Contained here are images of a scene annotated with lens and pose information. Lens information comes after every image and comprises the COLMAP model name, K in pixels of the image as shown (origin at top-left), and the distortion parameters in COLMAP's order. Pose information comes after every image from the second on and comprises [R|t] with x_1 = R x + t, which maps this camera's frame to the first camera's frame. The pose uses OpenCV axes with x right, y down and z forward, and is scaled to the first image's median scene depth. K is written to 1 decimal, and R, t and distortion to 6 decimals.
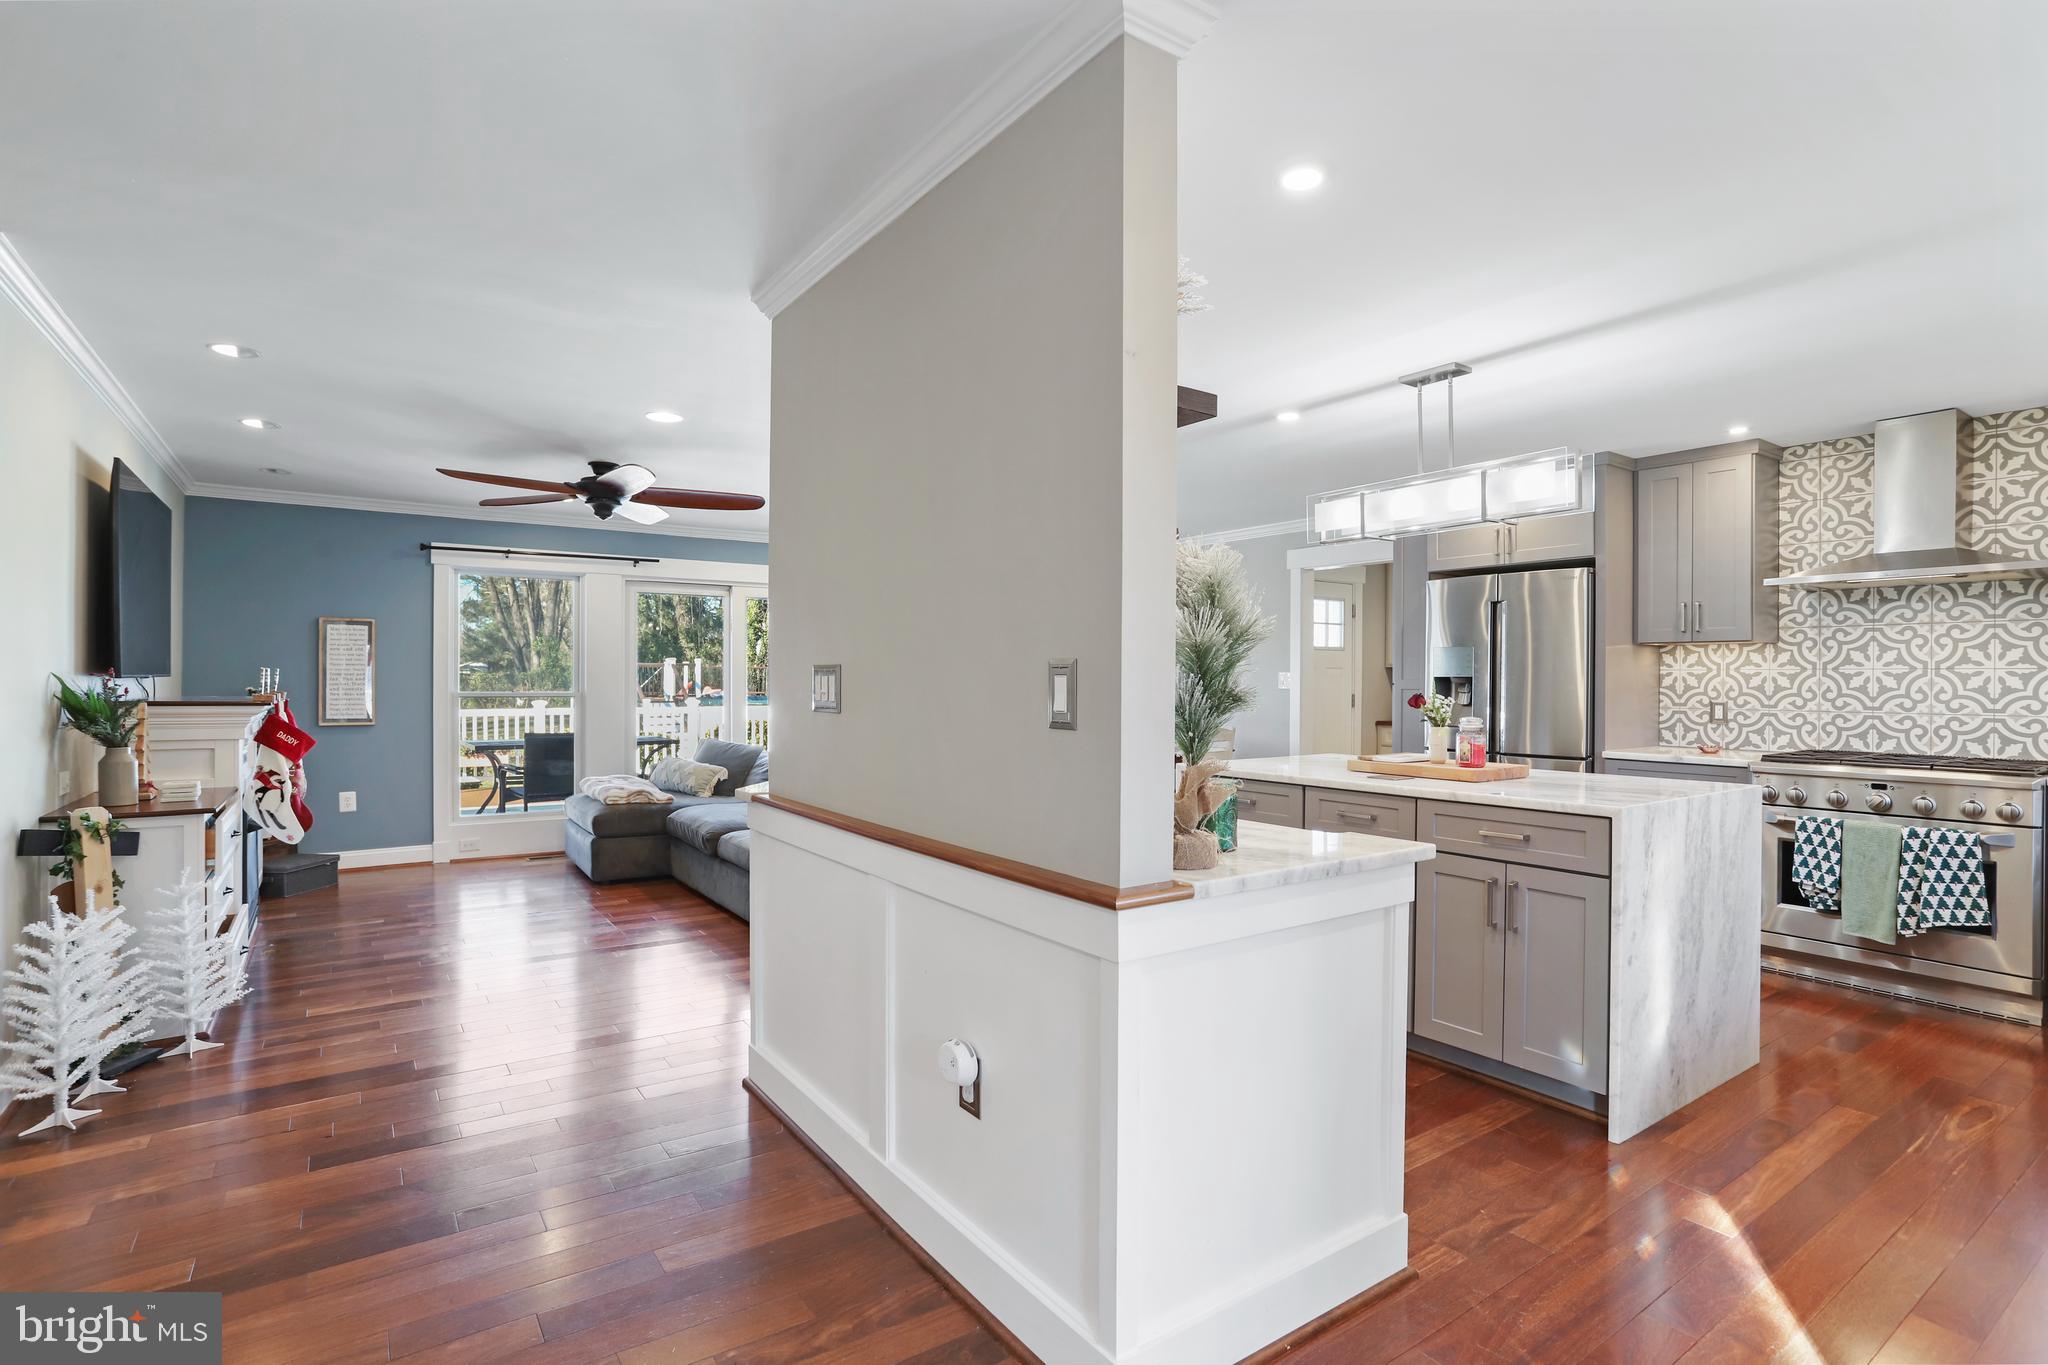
lens RADIAL K [[996.8, 0, 1031.5], [0, 996.8, 682.7], [0, 0, 1]] dist [-0.064470, 0.038785]
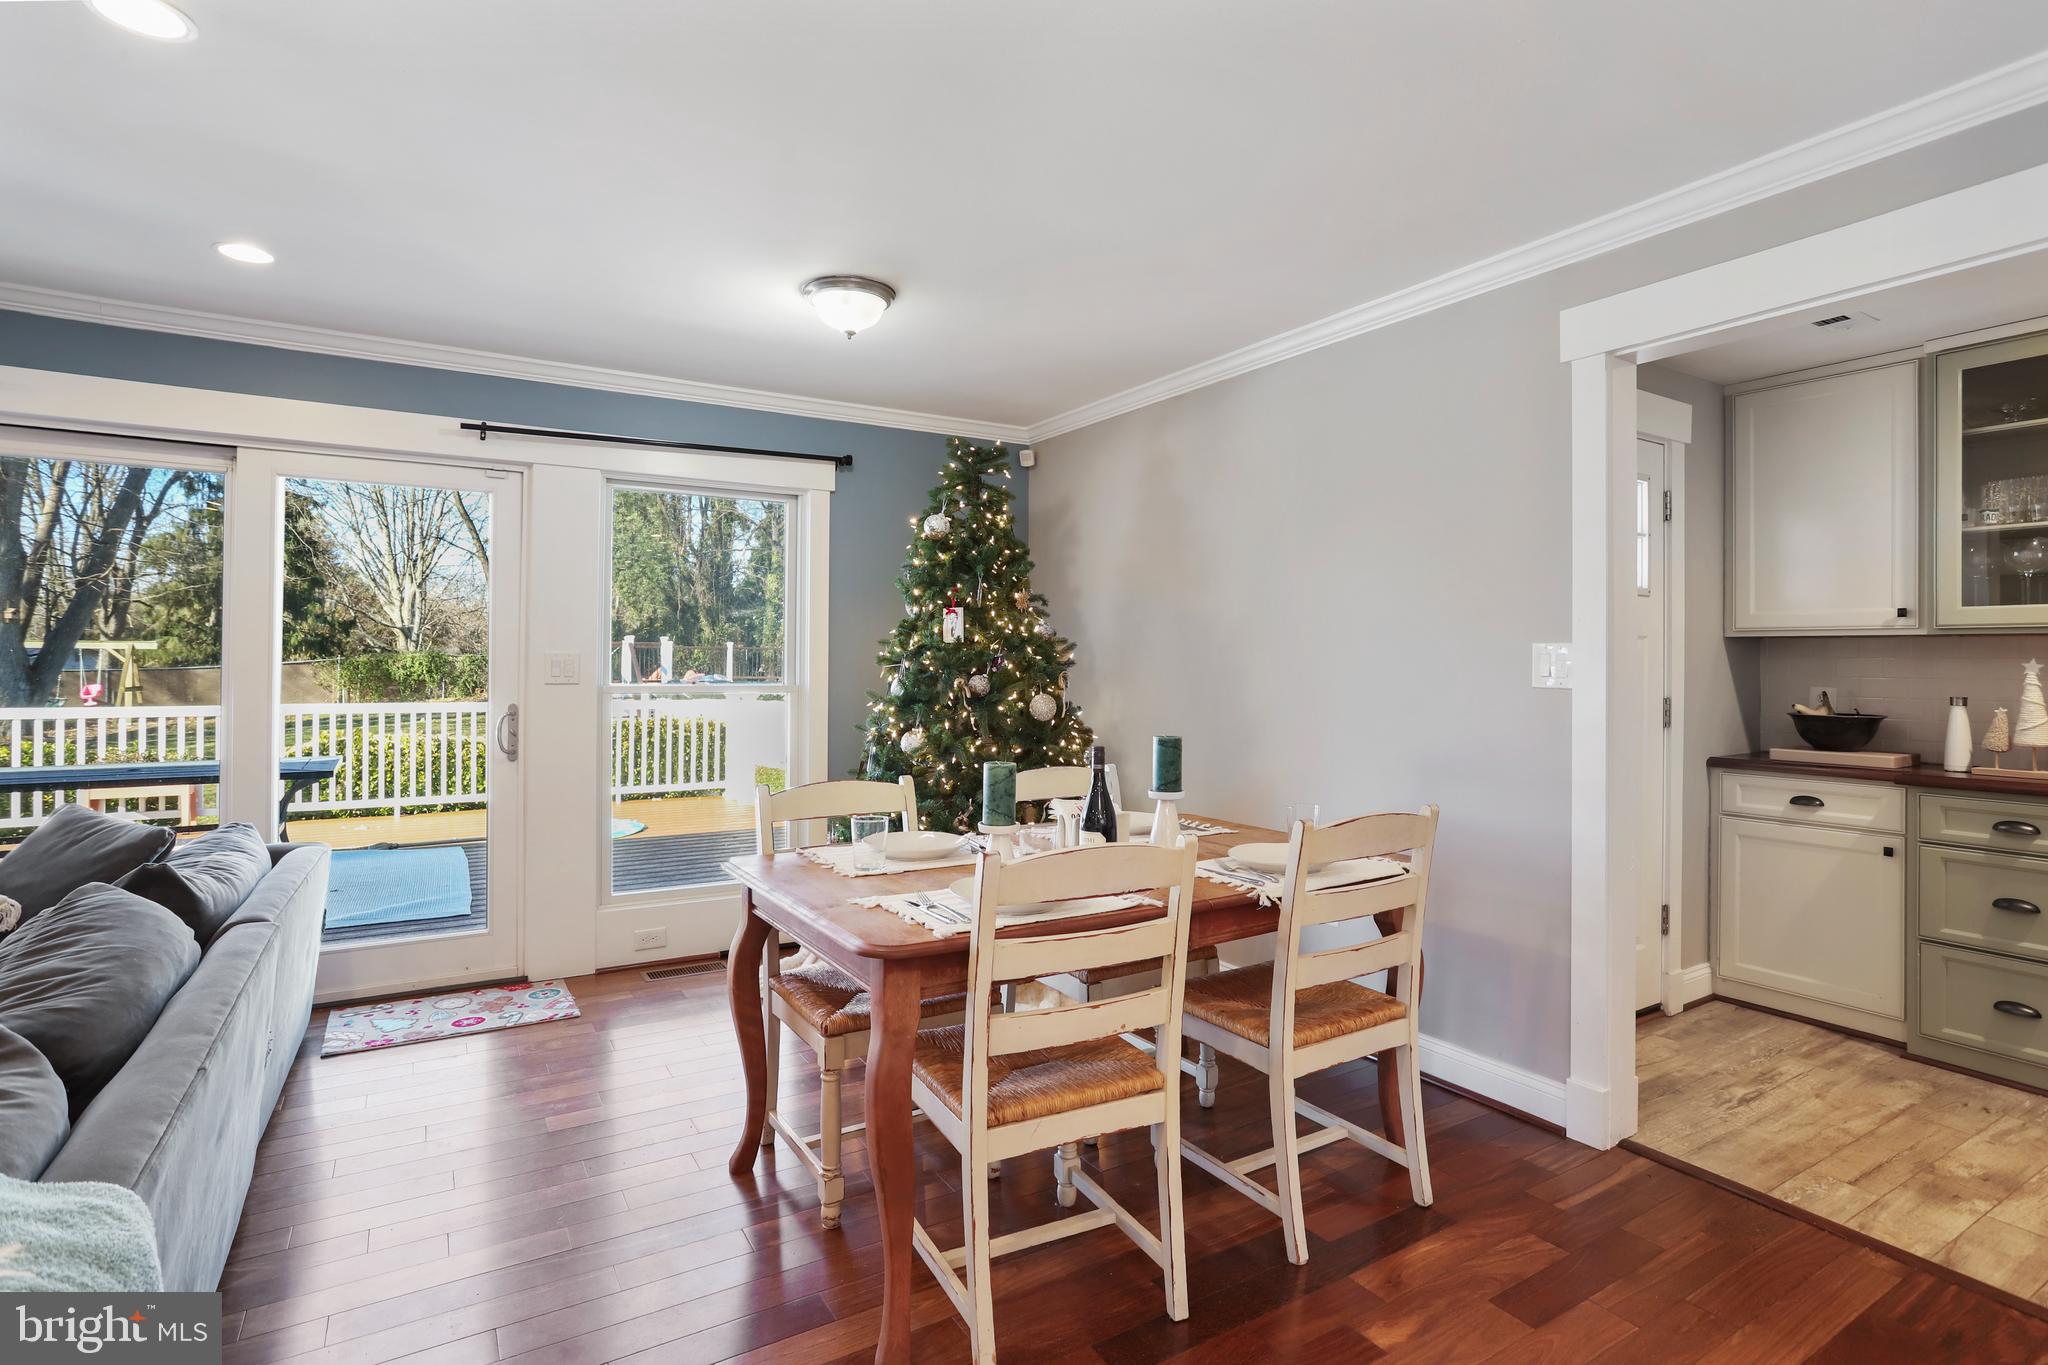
lens RADIAL K [[1018.9, 0, 1022.0], [0, 1018.9, 644.1], [0, 0, 1]] dist [-0.069280, 0.040122]
pose [[0.997413, 0.004062, -0.071773, 0.104528], [-0.005714, 0.999723, -0.022828, -0.001079], [0.071660, 0.023179, 0.997160, 0.766723]]
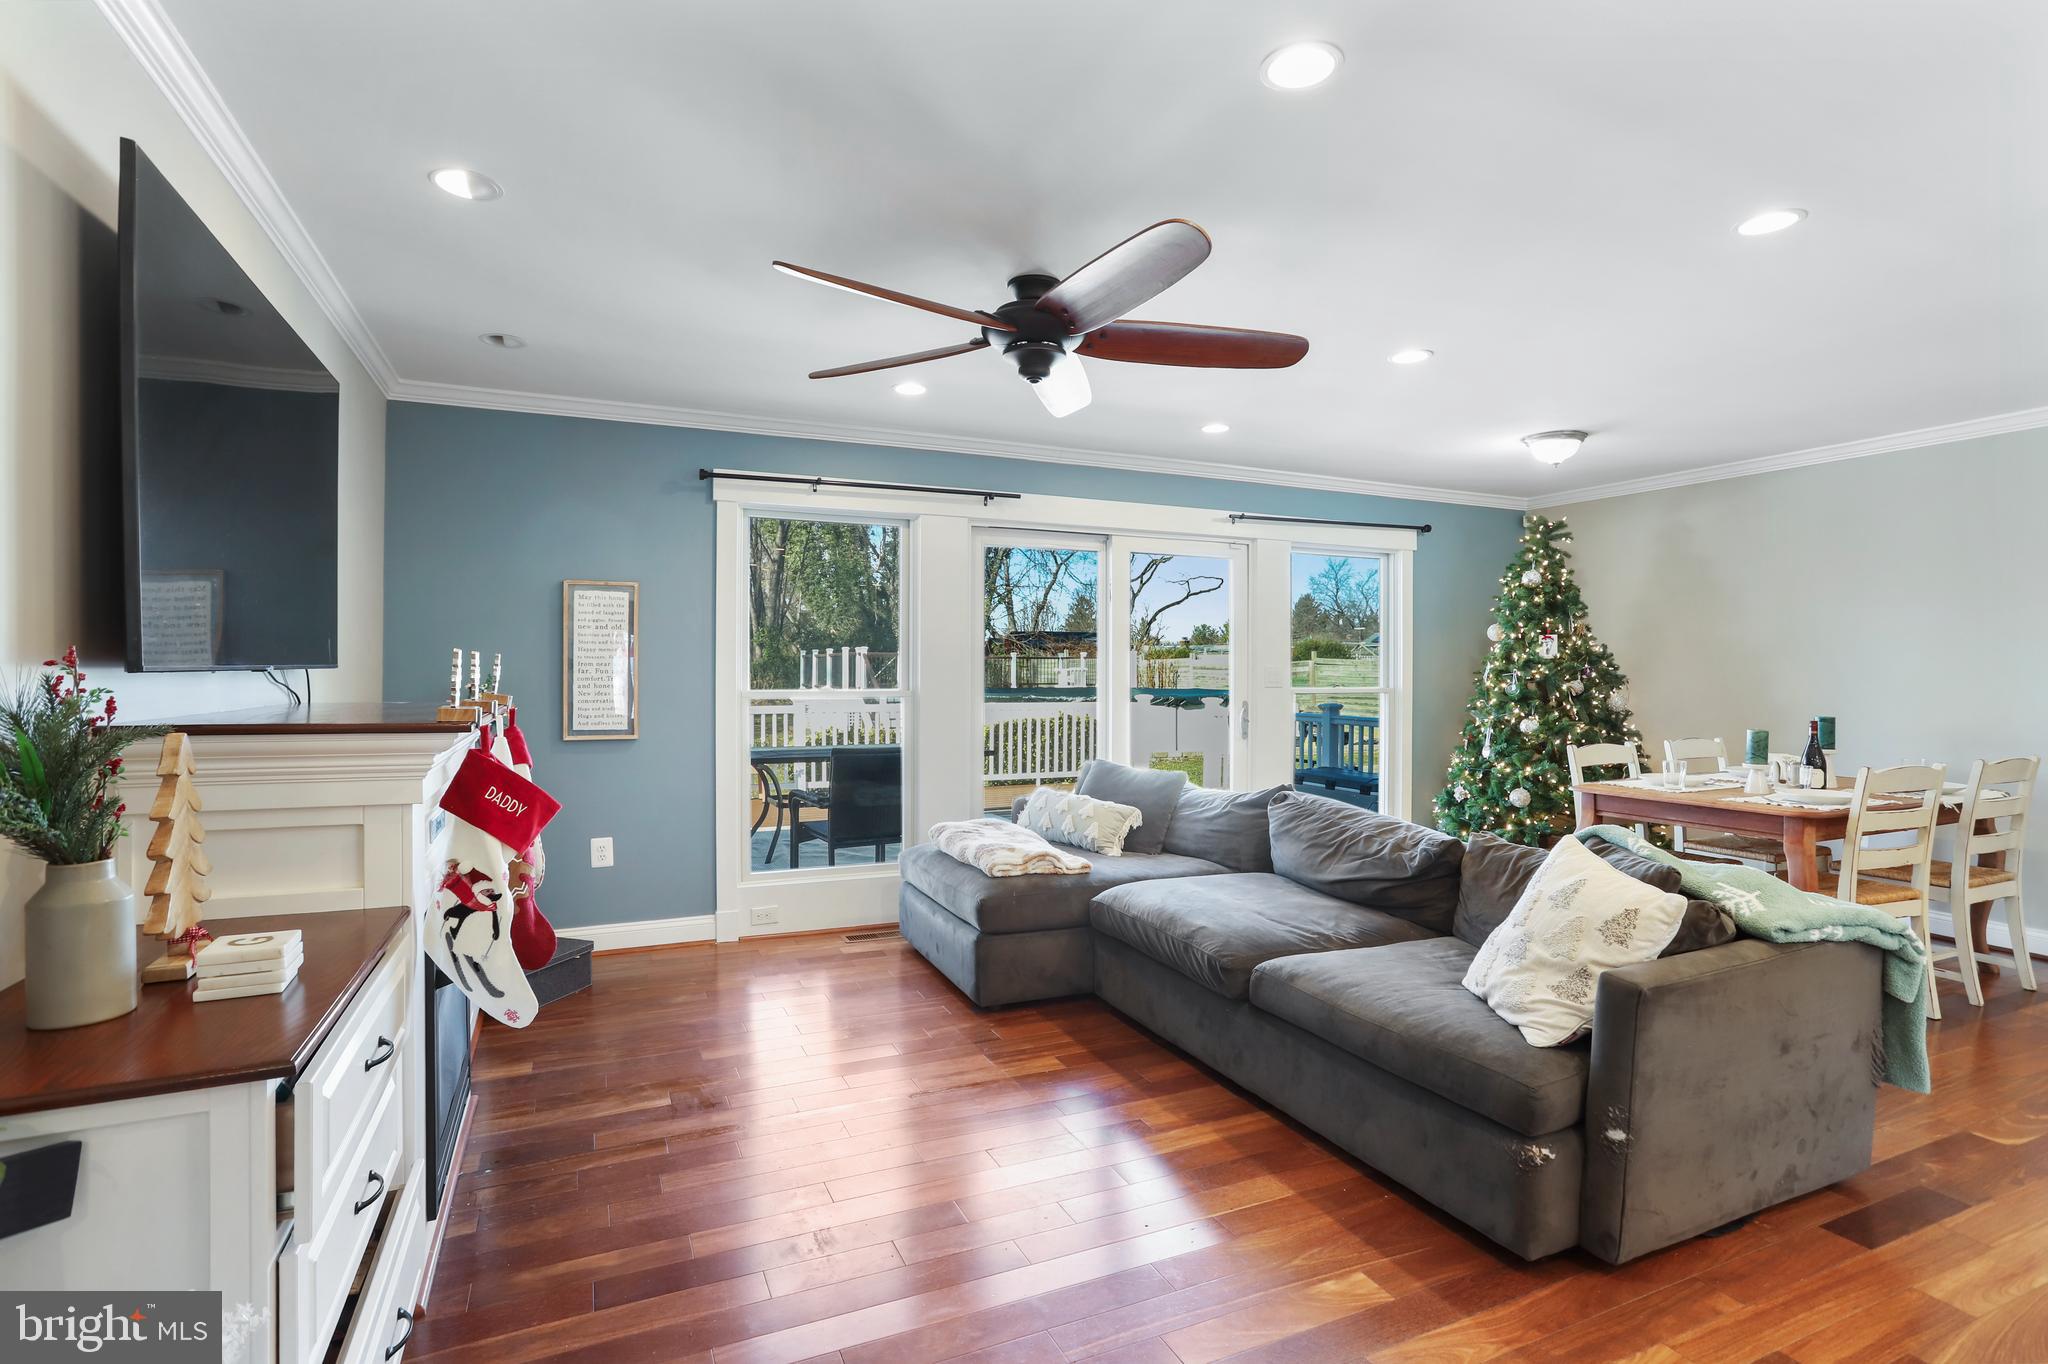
lens RADIAL K [[996.8, 0, 1031.5], [0, 996.8, 682.2], [0, 0, 1]] dist [-0.064470, 0.038785]
pose [[0.982680, 0.002611, -0.185291, -0.300141], [-0.000820, 0.999952, 0.009742, -0.003023], [0.185307, -0.009422, 0.982635, 0.408252]]
